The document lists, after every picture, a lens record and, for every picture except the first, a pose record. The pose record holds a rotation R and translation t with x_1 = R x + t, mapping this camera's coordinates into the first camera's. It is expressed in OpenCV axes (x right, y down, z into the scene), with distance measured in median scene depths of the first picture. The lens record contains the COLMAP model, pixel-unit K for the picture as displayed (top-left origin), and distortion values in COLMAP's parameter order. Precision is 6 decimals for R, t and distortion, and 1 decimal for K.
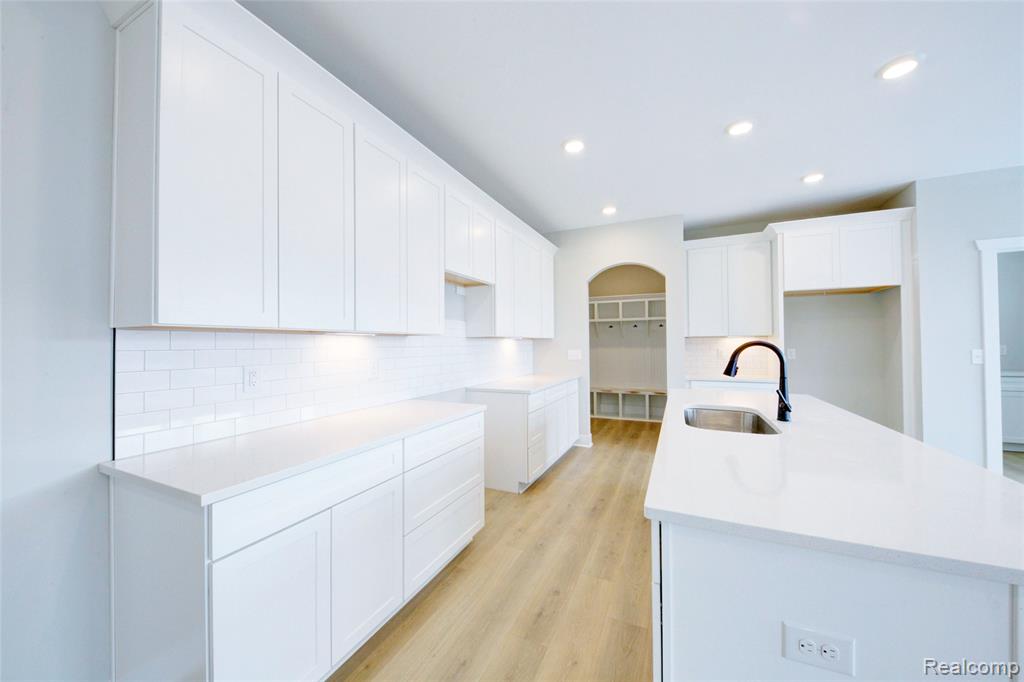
lens RADIAL K [[363.7, 0, 515.1], [0, 363.7, 343.3], [0, 0, 1]] dist [0.000505, 0.000029]
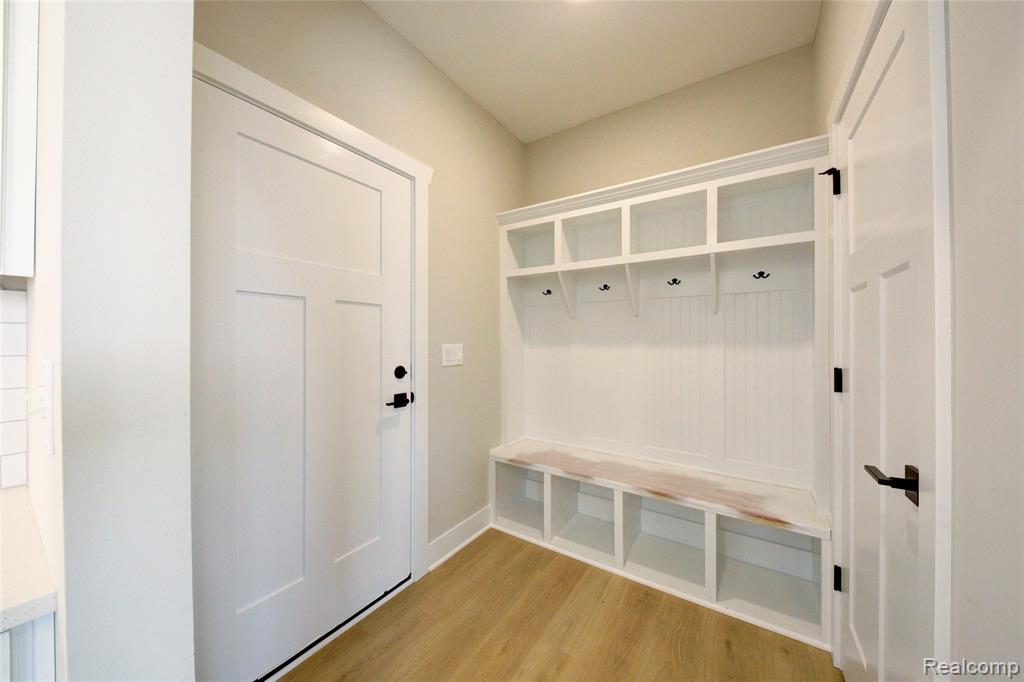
lens RADIAL K [[352.7, 0, 515.8], [0, 352.7, 339.4], [0, 0, 1]] dist [0.001712, 0.000128]
pose [[0.989279, 0.011254, -0.145605, 0.244649], [-0.010536, 0.999928, 0.005701, 0.005947], [0.145658, -0.004106, 0.989326, 0.685644]]
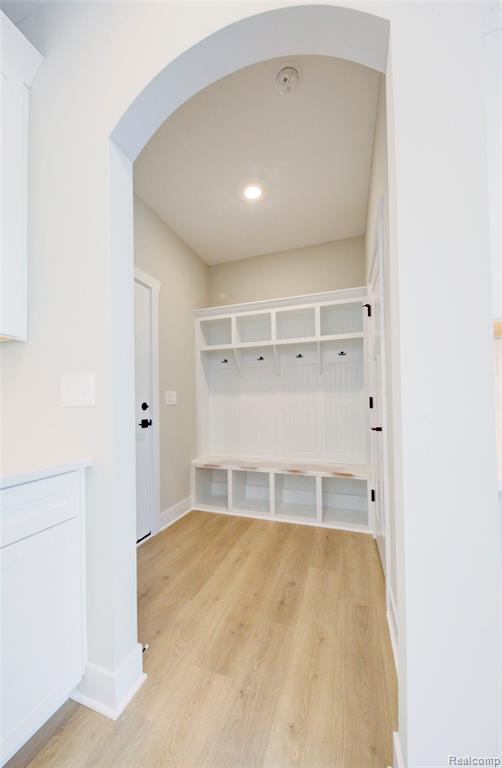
lens RADIAL K [[288.8, 0, 242.4], [0, 288.8, 402.9], [0, 0, 1]] dist [-0.000600, -0.000006]
pose [[0.996612, 0.000011, 0.082241, 0.208234], [0.000262, 0.999994, -0.003310, 0.031969], [-0.082241, 0.003320, 0.996607, 0.563021]]
